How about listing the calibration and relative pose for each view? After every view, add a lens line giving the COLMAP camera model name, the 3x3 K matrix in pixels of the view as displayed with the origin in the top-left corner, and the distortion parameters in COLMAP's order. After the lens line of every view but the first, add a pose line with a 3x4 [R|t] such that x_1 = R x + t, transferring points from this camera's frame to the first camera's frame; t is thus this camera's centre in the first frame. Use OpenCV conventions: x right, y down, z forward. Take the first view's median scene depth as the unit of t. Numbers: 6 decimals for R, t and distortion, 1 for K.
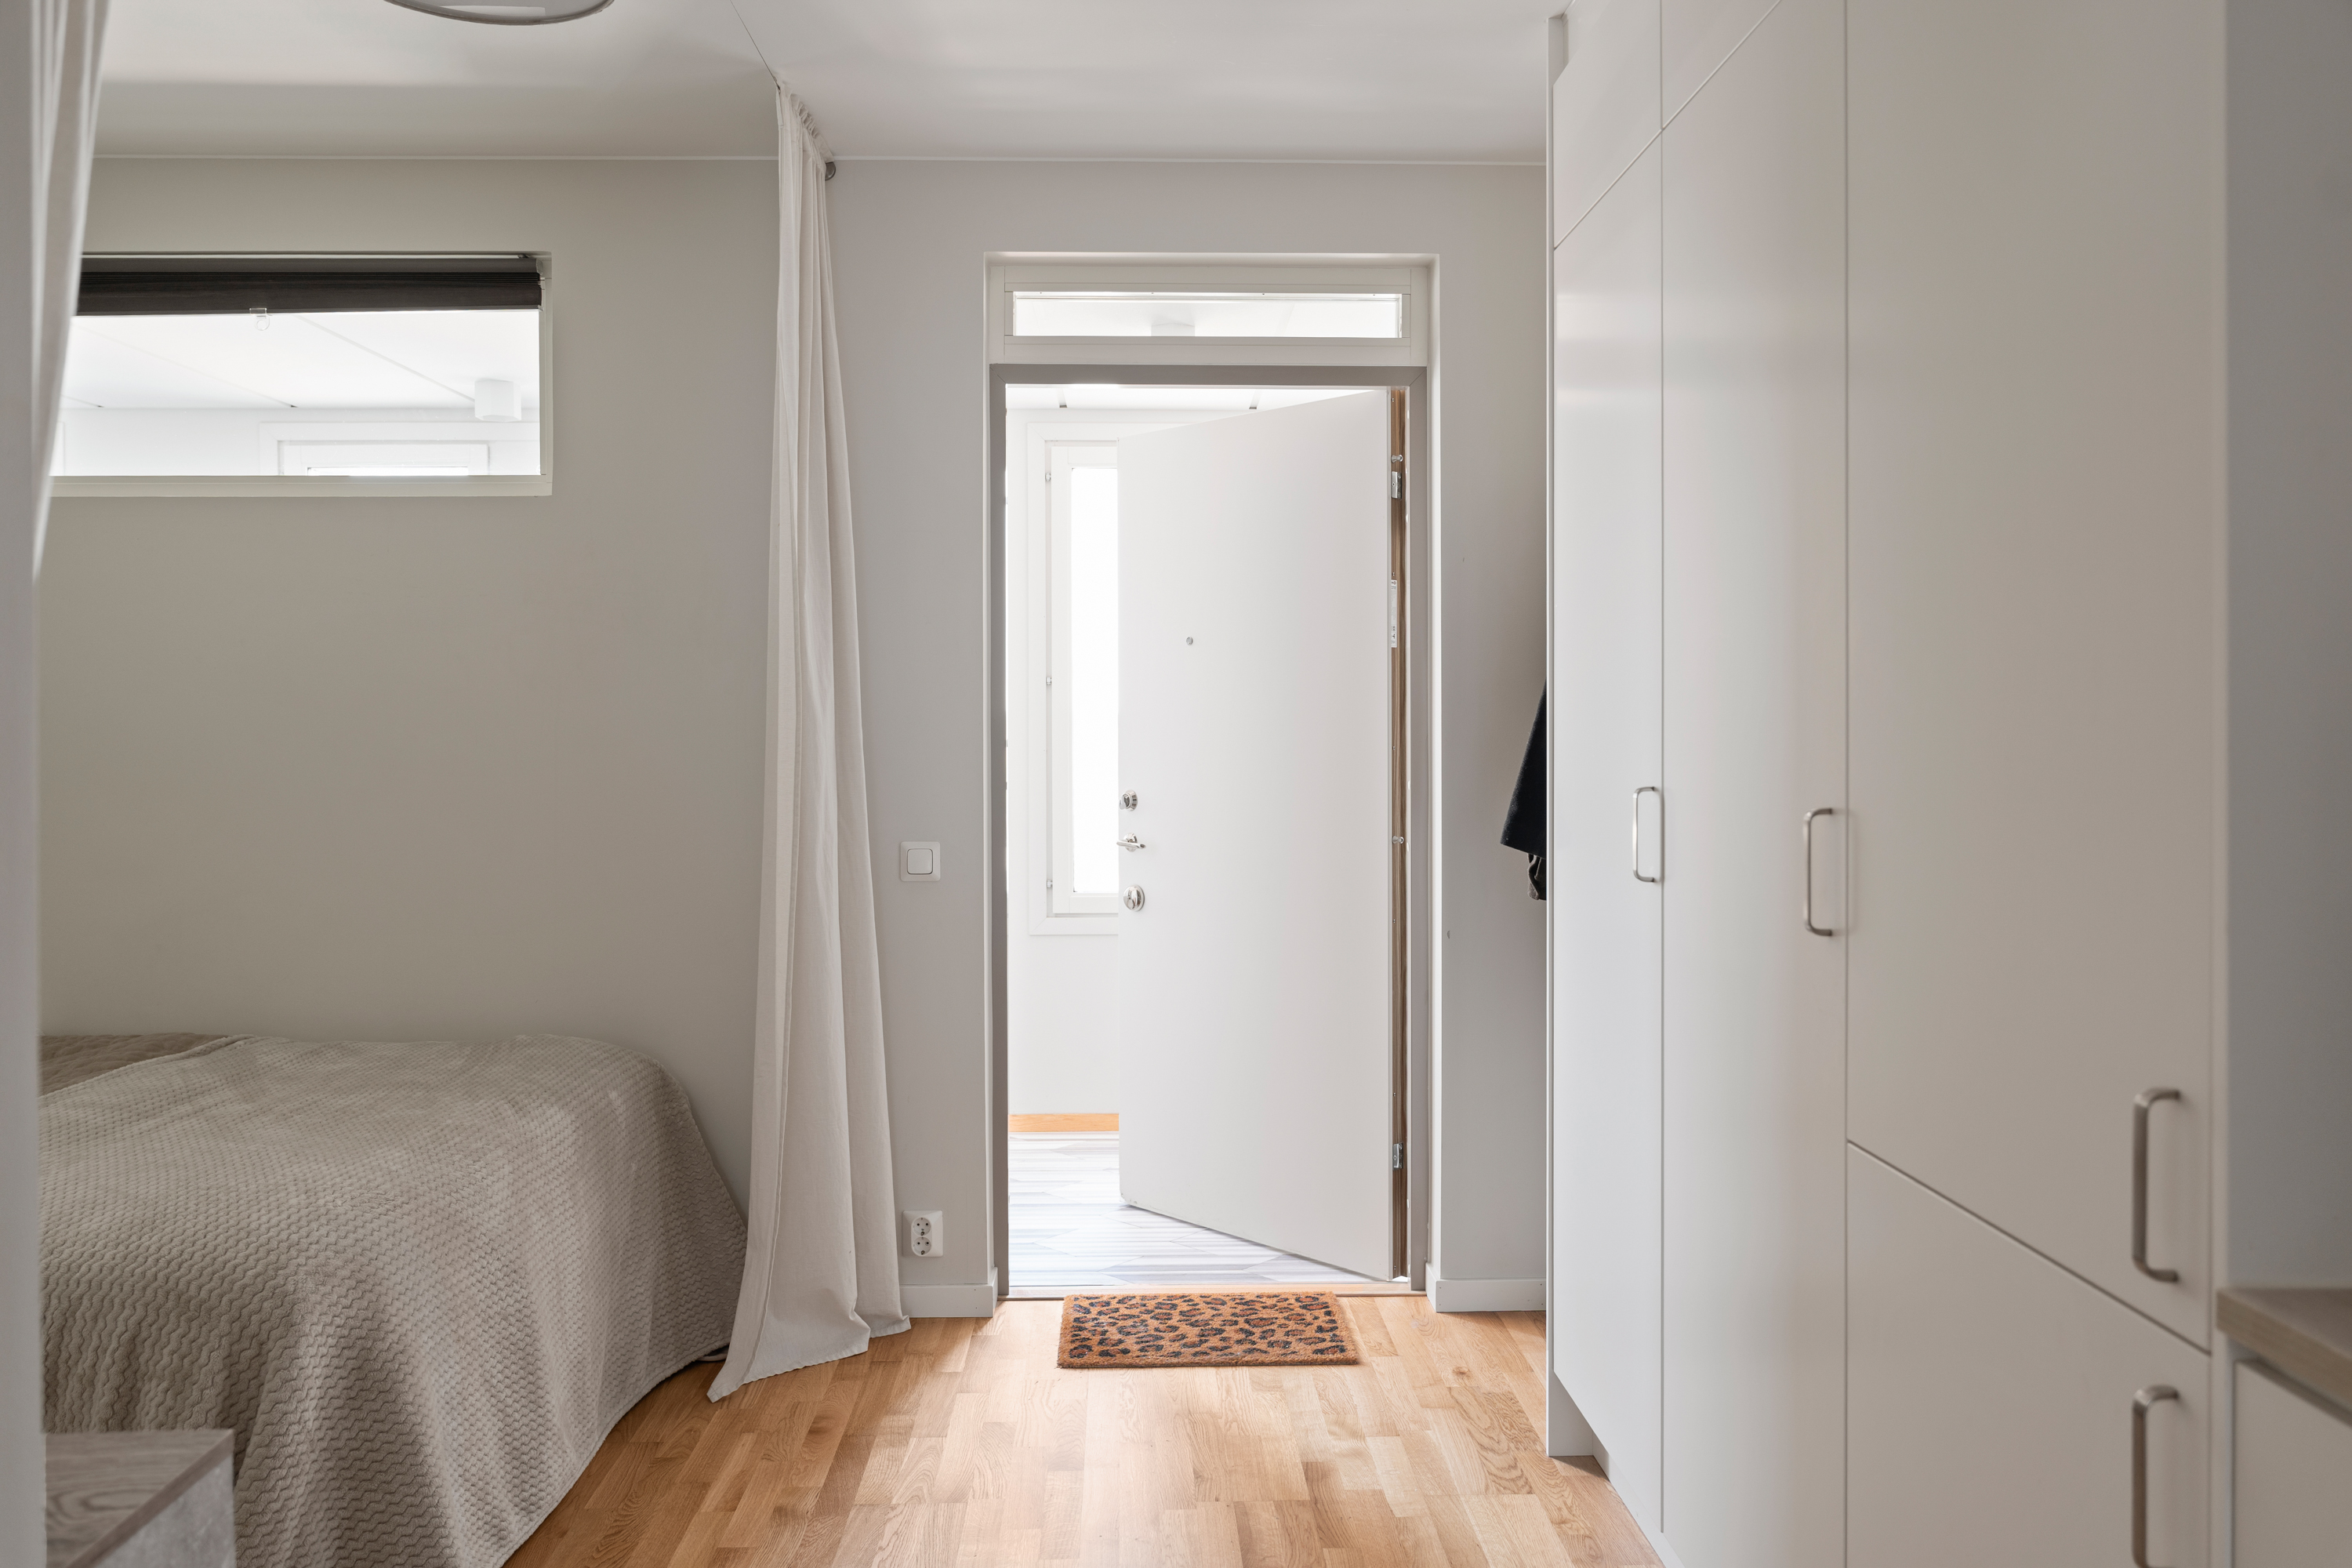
lens RADIAL K [[1707.5, 0, 1179.1], [0, 1707.5, 735.9], [0, 0, 1]] dist [-0.003413, 0.007373]
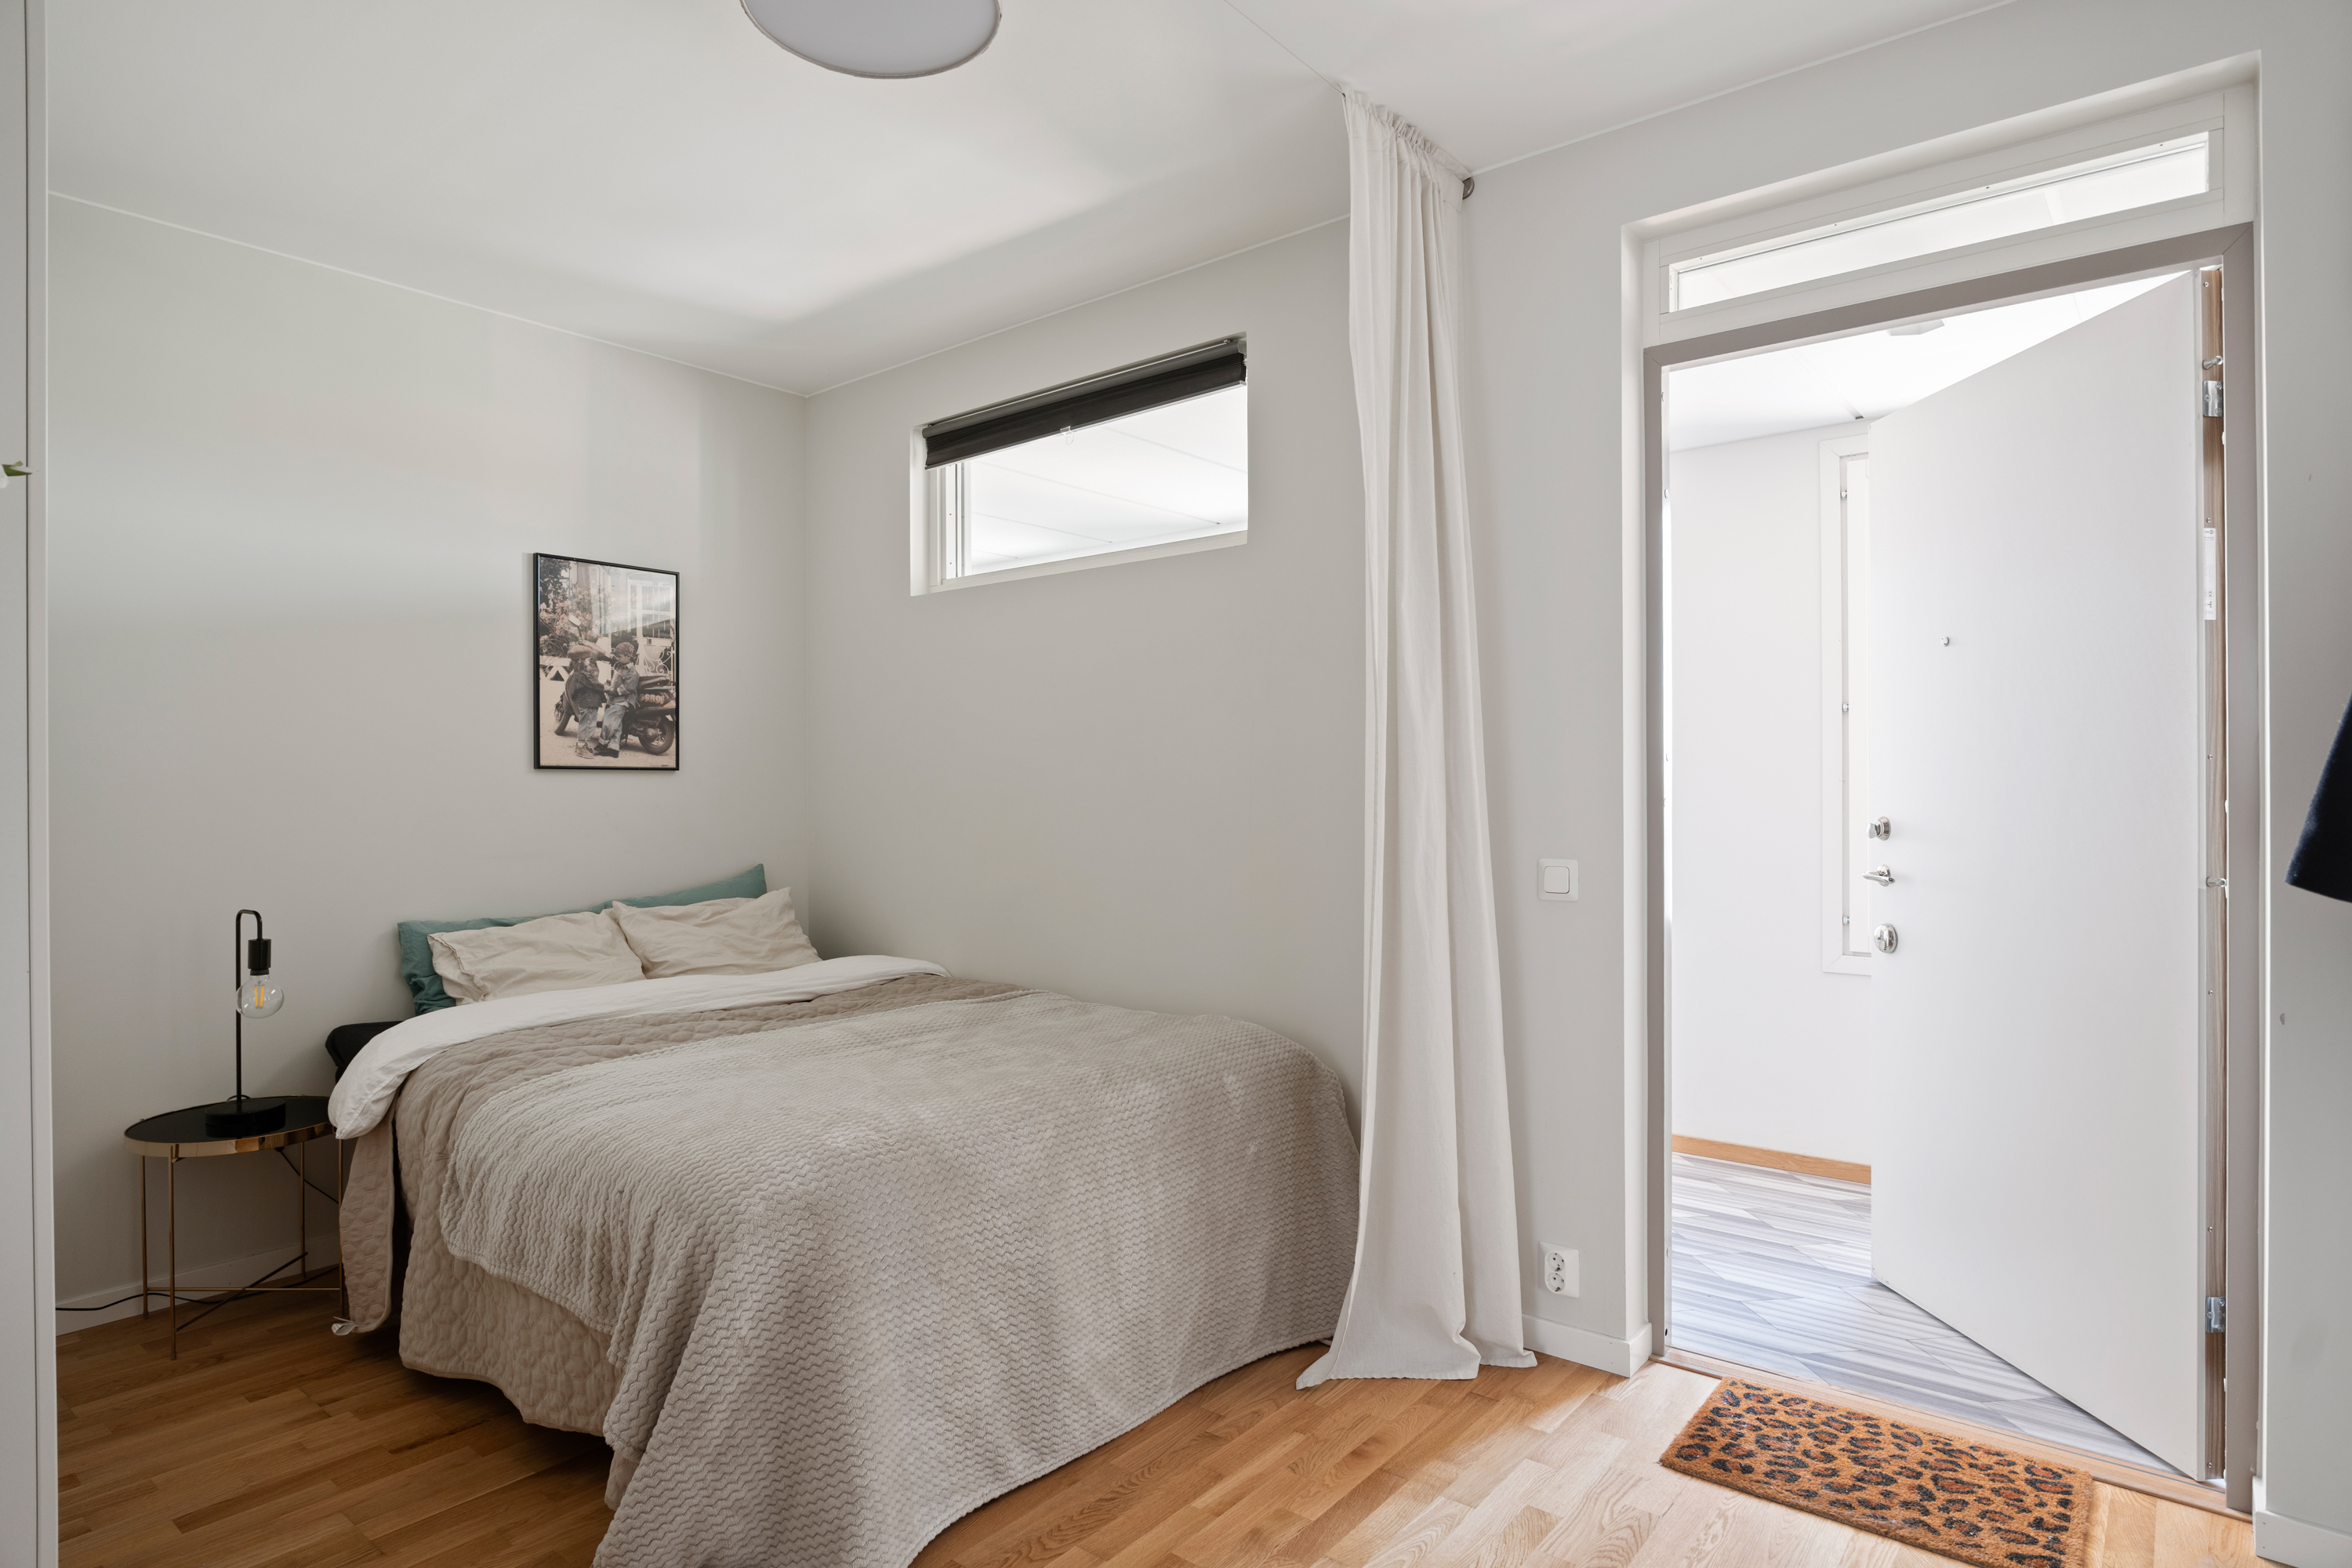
lens RADIAL K [[1286.8, 0, 1177.9], [0, 1286.8, 792.3], [0, 0, 1]] dist [-0.014110, 0.003506]
pose [[0.761373, 0.000812, -0.648313, 0.158205], [-0.003153, 0.999992, -0.002450, 0.027719], [0.648306, 0.003910, 0.761370, 0.324456]]
